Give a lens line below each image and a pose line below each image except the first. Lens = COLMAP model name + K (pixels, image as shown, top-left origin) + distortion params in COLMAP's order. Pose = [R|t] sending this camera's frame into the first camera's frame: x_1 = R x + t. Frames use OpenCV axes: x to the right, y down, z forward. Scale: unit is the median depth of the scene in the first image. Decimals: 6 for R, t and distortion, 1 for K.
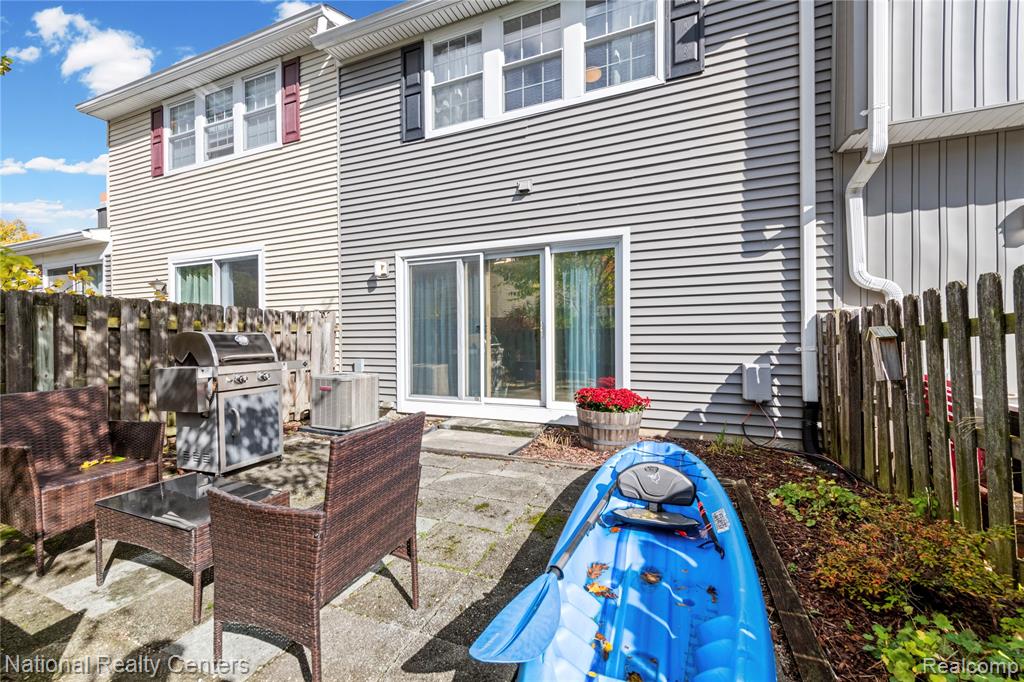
lens RADIAL K [[402.9, 0, 517.0], [0, 402.9, 339.3], [0, 0, 1]] dist [0.004179, -0.000068]
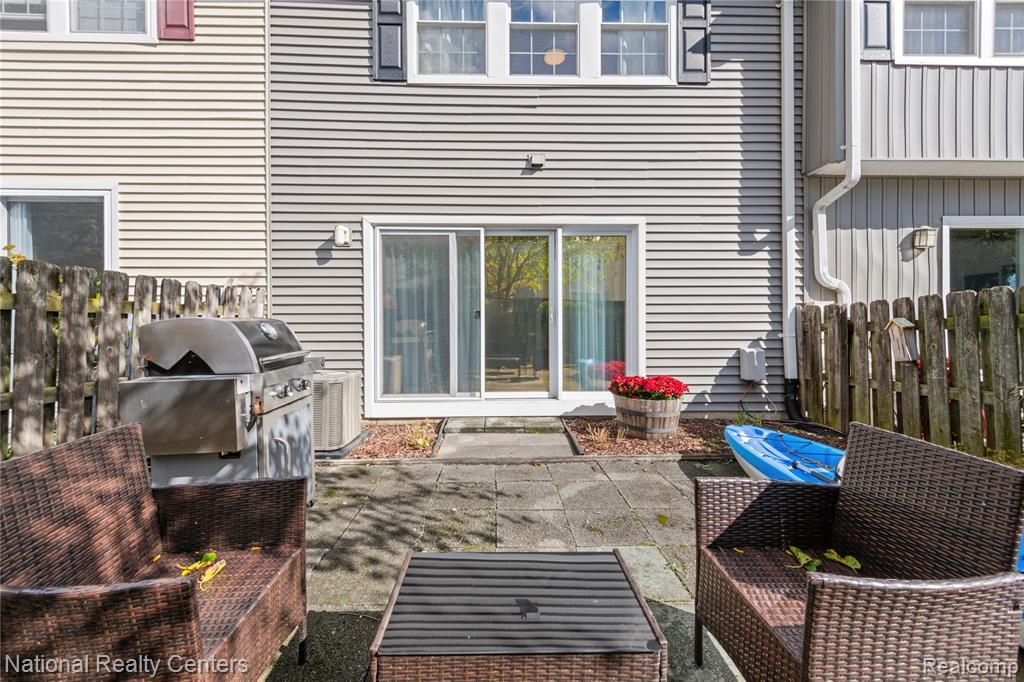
lens RADIAL K [[402.9, 0, 510.9], [0, 402.9, 323.3], [0, 0, 1]] dist [0.004179, -0.000068]
pose [[0.916593, 0.003509, 0.399807, -0.461454], [-0.002492, 0.999992, -0.003064, -0.004924], [-0.399814, 0.001812, 0.916594, 0.205701]]
